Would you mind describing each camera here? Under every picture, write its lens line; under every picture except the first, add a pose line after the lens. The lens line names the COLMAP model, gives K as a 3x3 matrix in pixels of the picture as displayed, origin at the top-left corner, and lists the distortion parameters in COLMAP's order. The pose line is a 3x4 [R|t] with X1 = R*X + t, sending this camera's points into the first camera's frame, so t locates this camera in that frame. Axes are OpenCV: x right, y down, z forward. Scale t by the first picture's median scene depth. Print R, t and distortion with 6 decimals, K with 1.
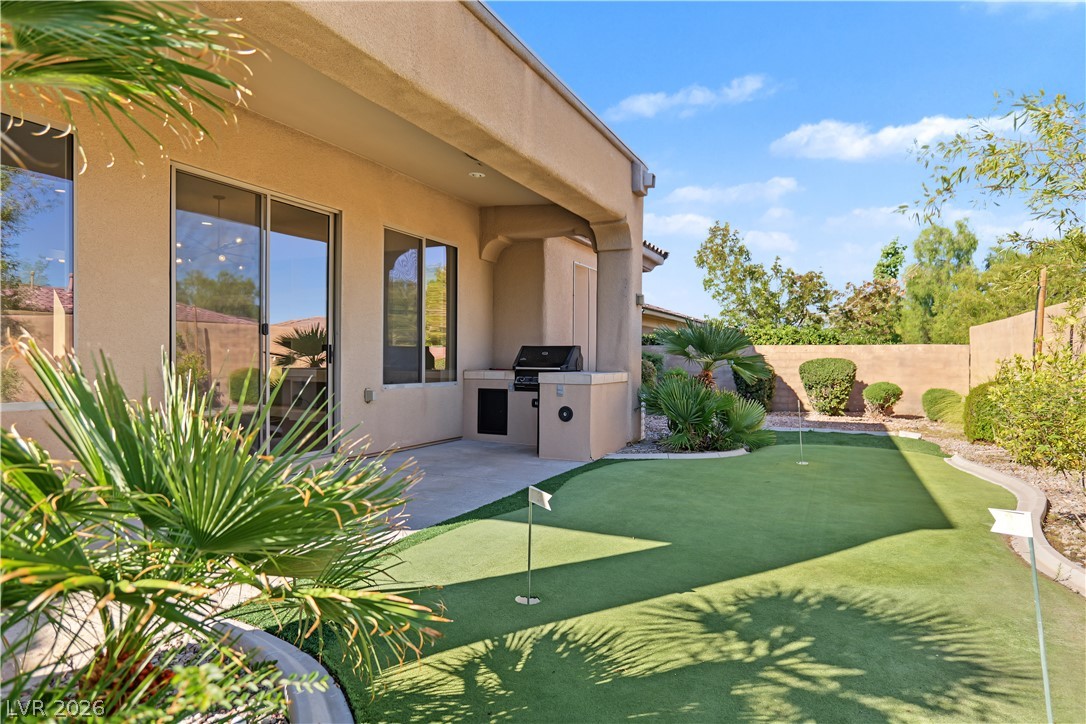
lens RADIAL K [[642.2, 0, 541.0], [0, 642.2, 362.4], [0, 0, 1]] dist [-0.016452, 0.004987]
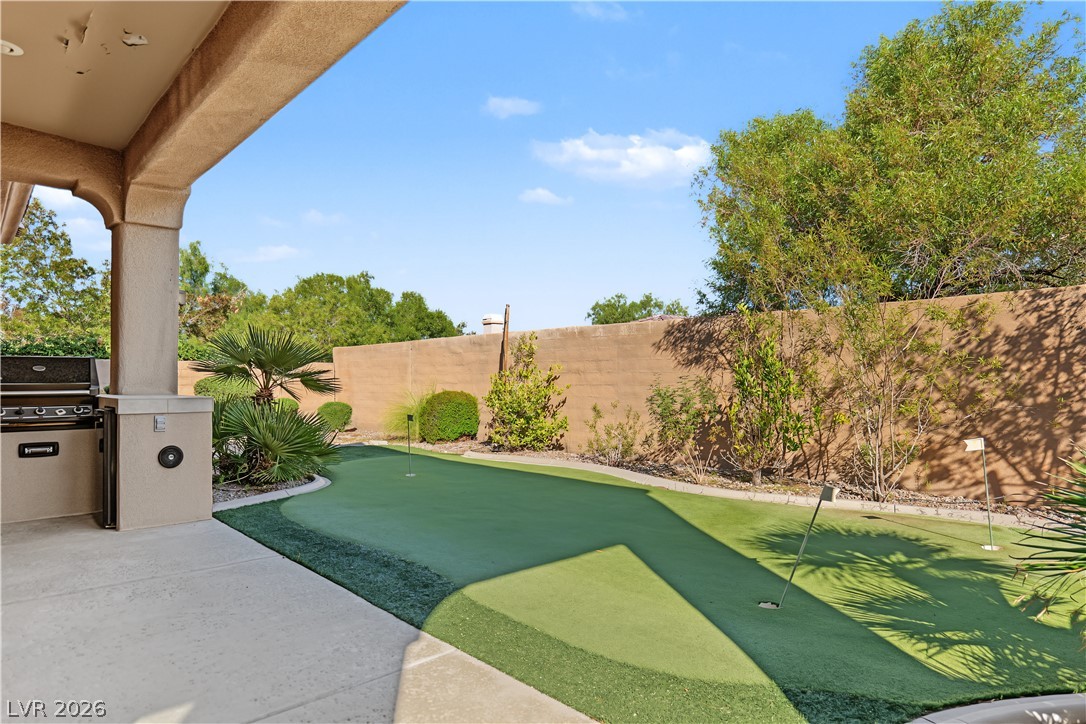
lens RADIAL K [[642.2, 0, 541.1], [0, 642.2, 361.7], [0, 0, 1]] dist [-0.016452, 0.004987]
pose [[0.372241, 0.012489, 0.928052, -1.310224], [0.013377, 0.999733, -0.018819, -0.007992], [-0.928040, 0.019420, 0.371975, 1.111403]]
